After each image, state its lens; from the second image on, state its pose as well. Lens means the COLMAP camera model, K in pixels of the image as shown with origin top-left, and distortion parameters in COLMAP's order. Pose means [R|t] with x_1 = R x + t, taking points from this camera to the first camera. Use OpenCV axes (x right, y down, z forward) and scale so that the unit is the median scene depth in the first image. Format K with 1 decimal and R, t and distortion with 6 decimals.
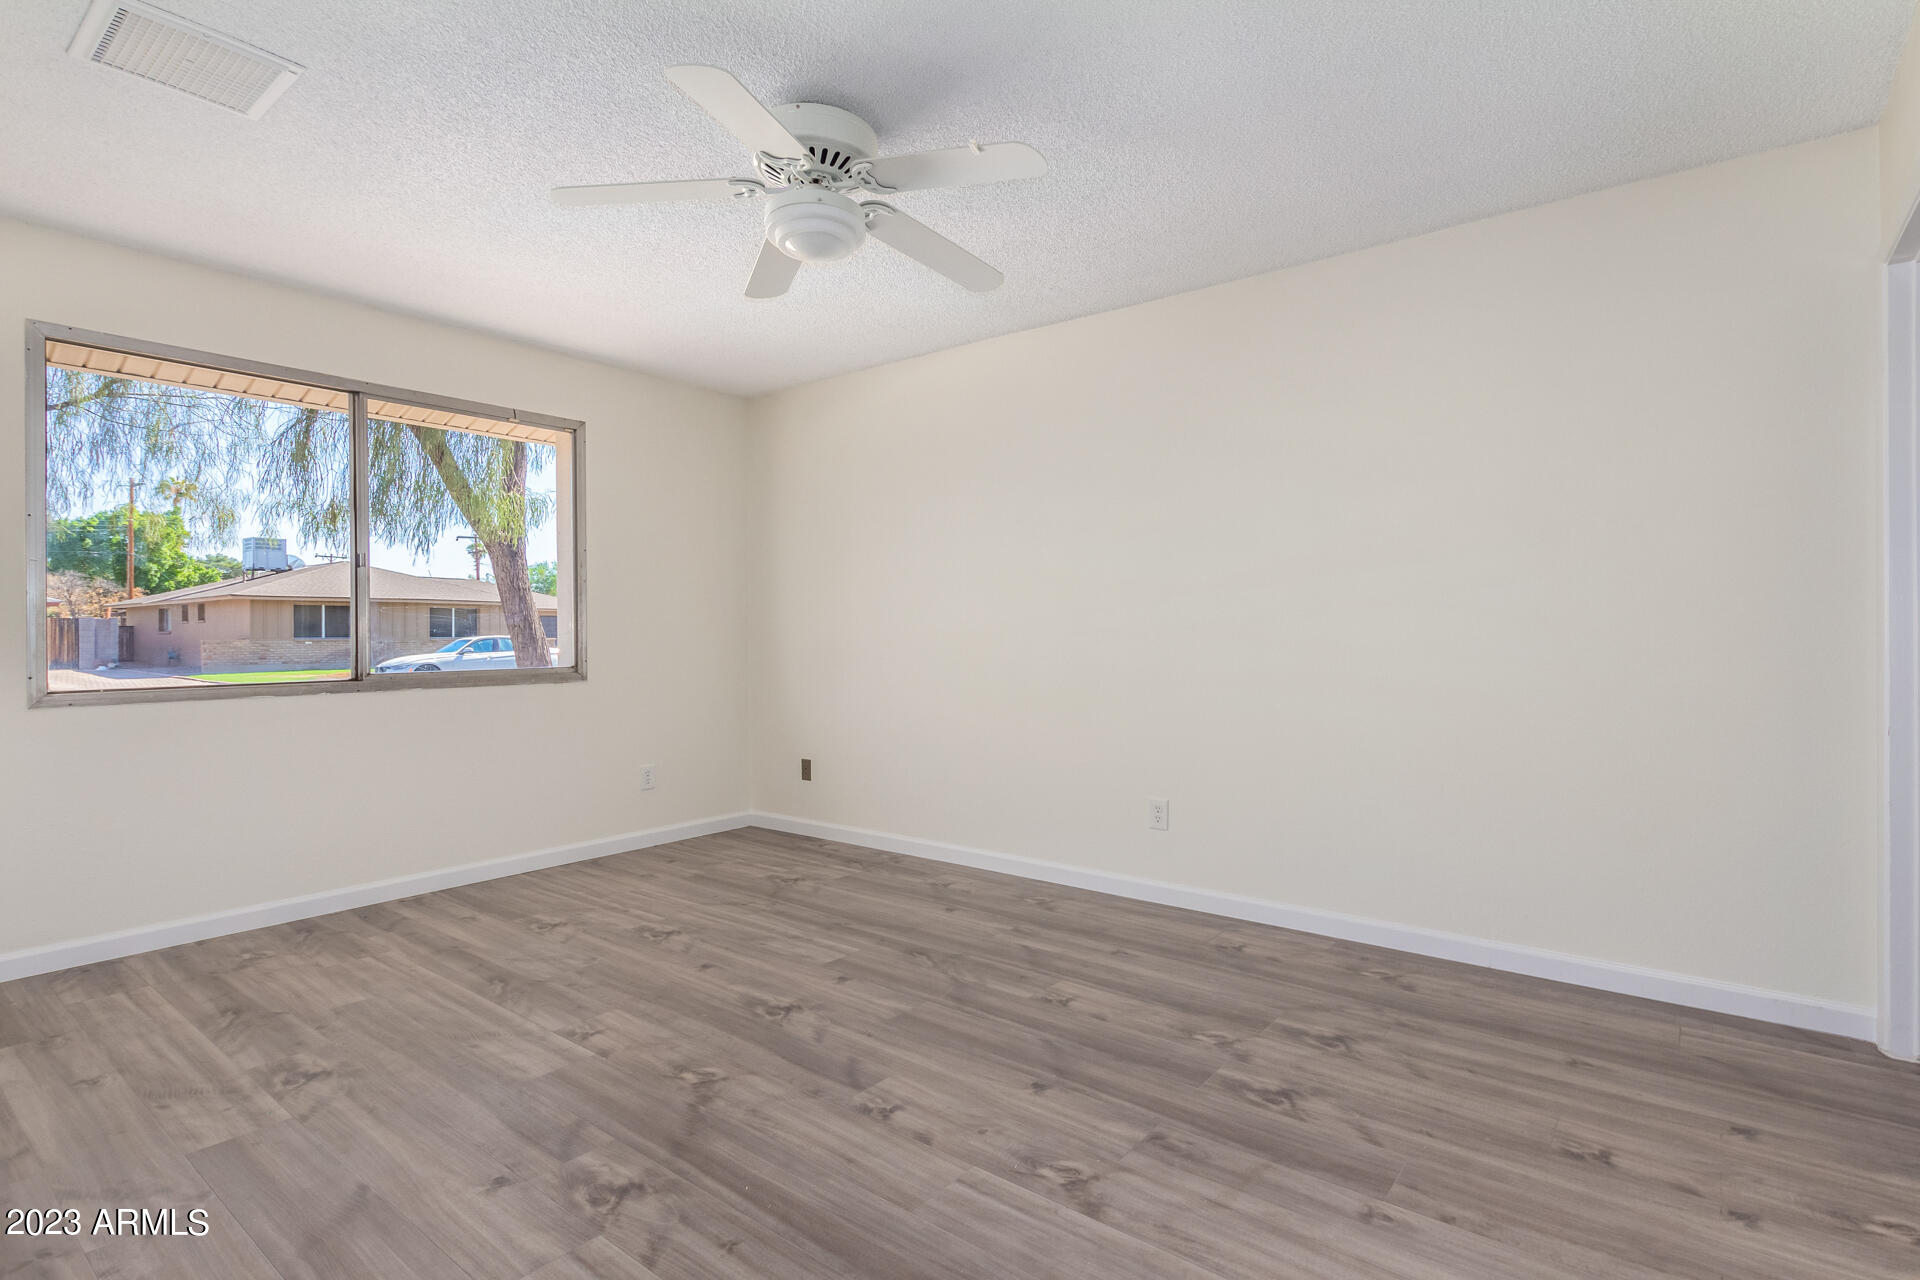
lens RADIAL K [[919.7, 0, 972.1], [0, 919.7, 640.9], [0, 0, 1]] dist [0.017325, -0.008036]
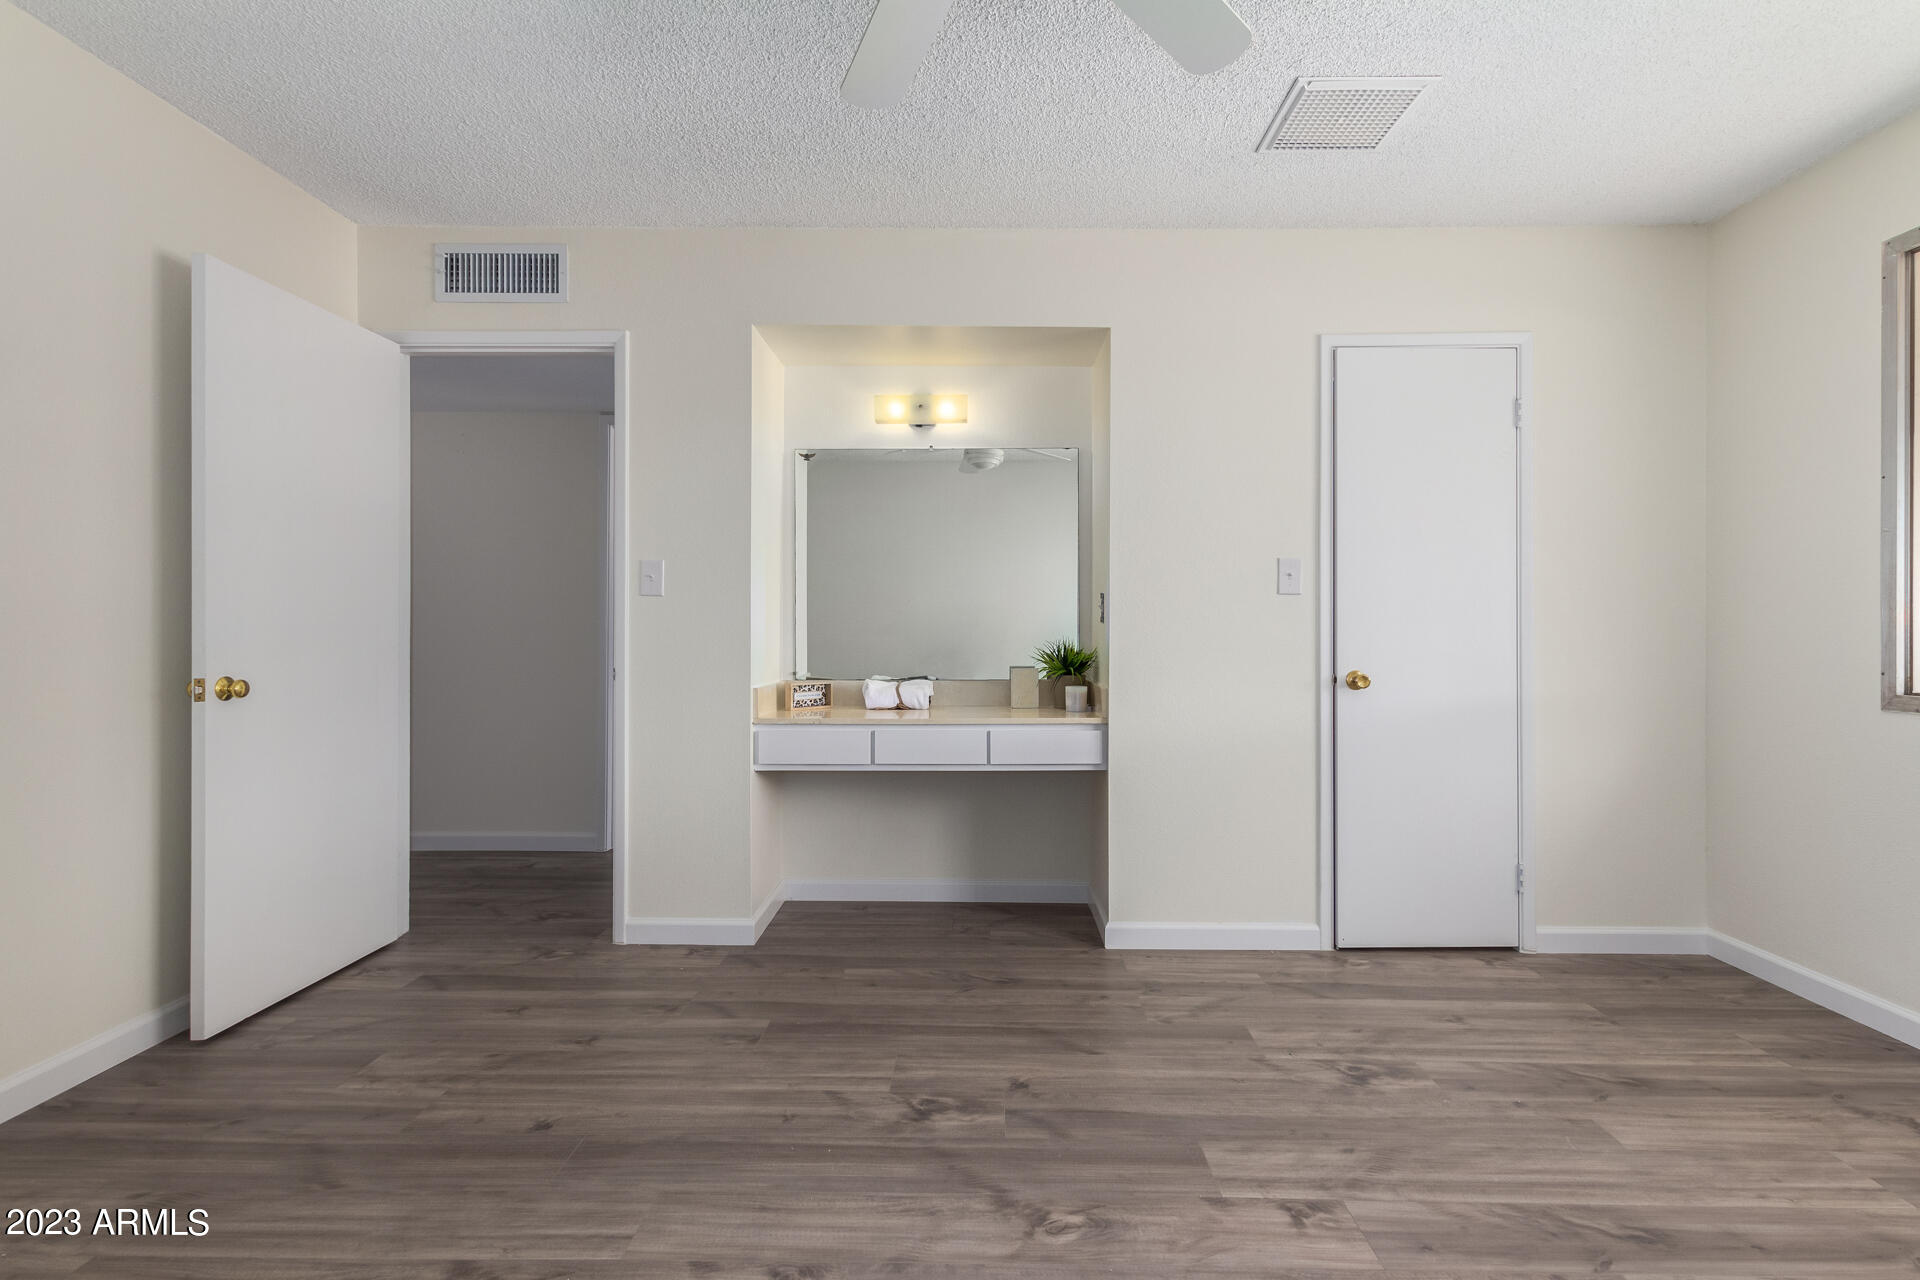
lens RADIAL K [[919.7, 0, 971.0], [0, 919.7, 625.4], [0, 0, 1]] dist [0.017325, -0.008036]
pose [[-0.799240, 0.001065, -0.601011, 0.179908], [-0.003352, 0.999975, 0.006230, -0.014263], [0.601003, 0.006994, -0.799216, 1.315076]]
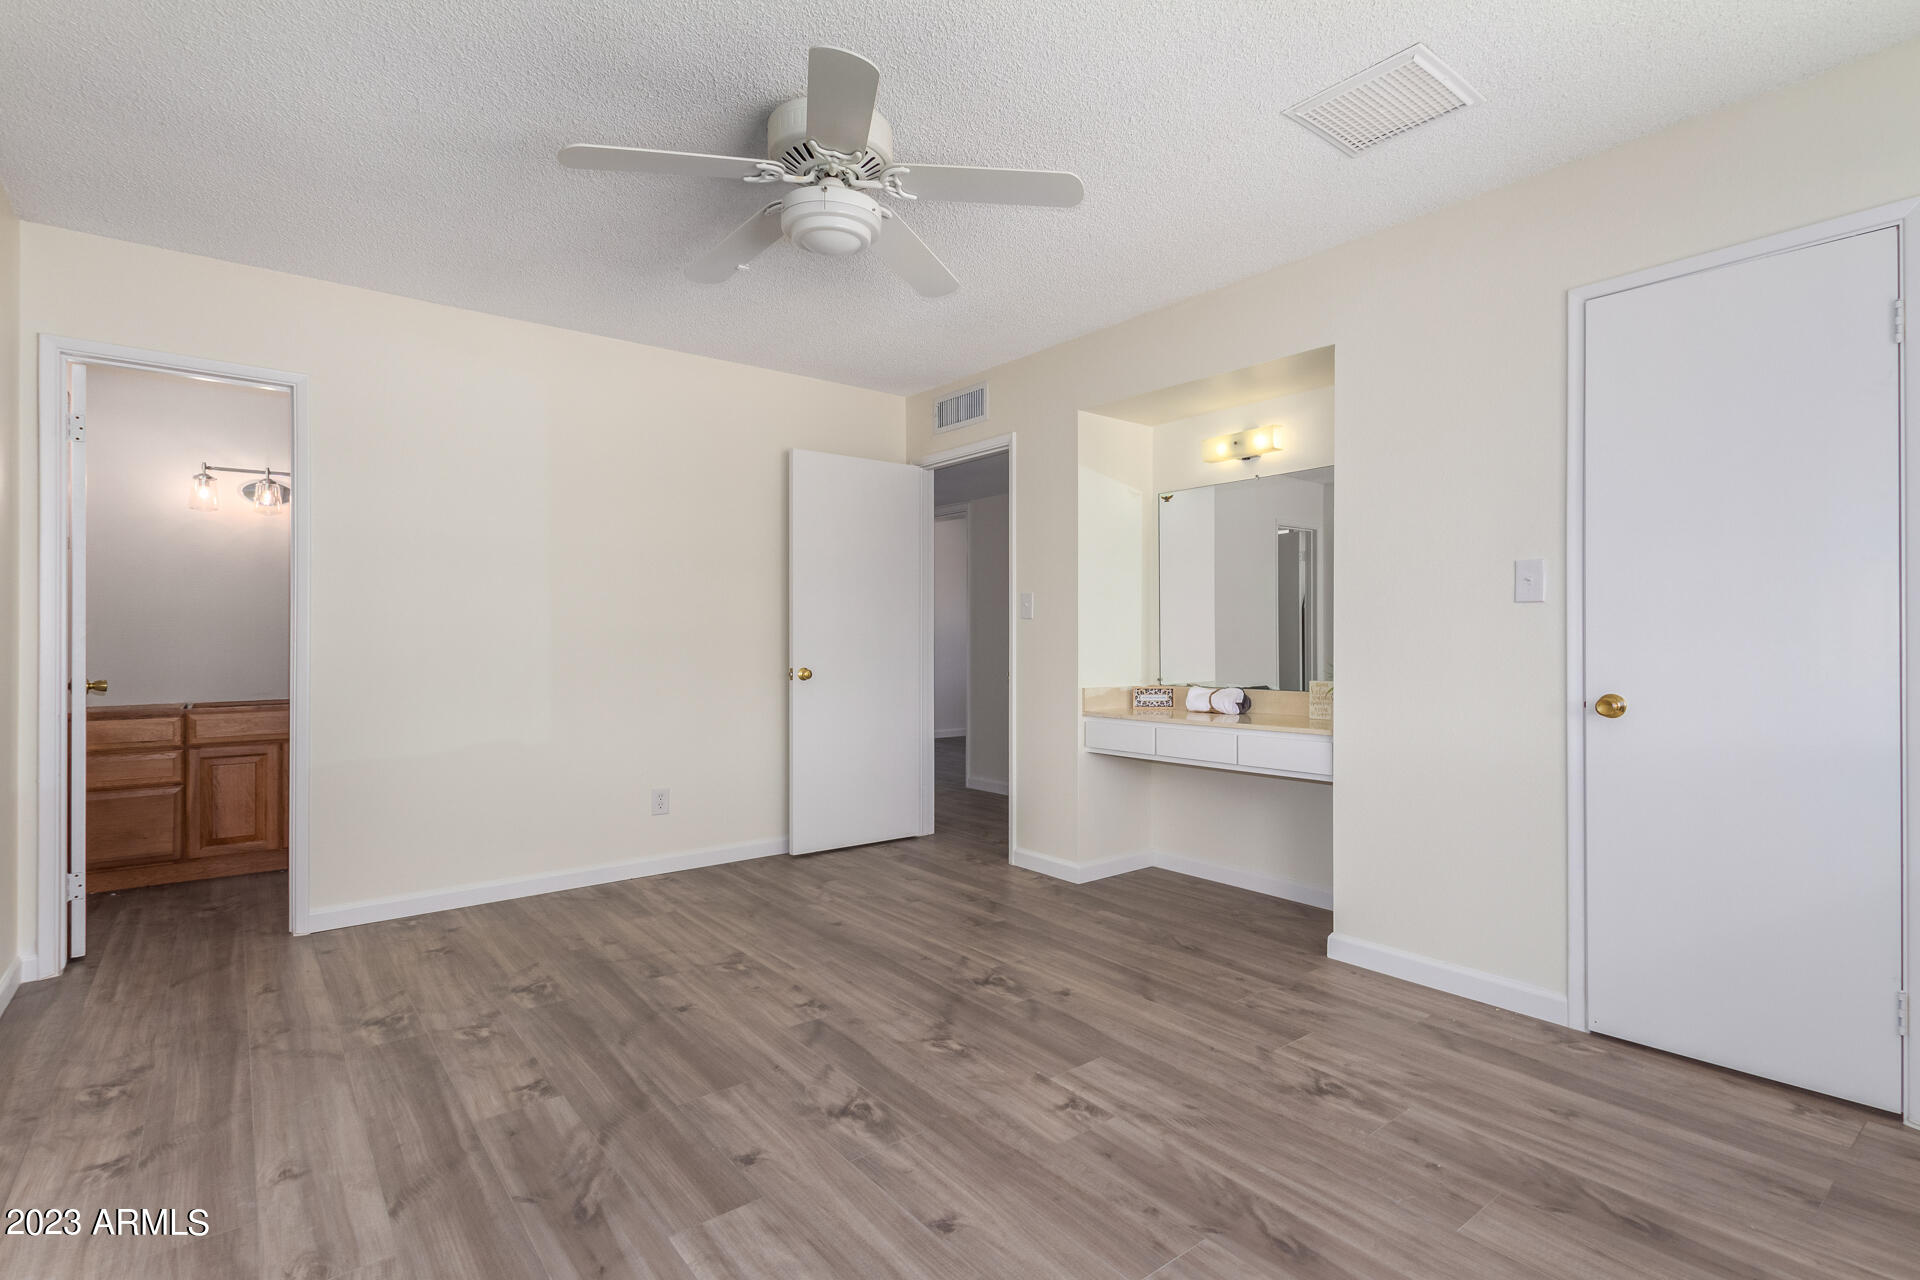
lens RADIAL K [[919.7, 0, 969.8], [0, 919.7, 639.6], [0, 0, 1]] dist [0.017325, -0.008036]
pose [[-0.971902, 0.005582, 0.235320, -0.497362], [0.007428, 0.999948, 0.006959, -0.019065], [-0.235269, 0.008512, -0.971893, 1.751699]]
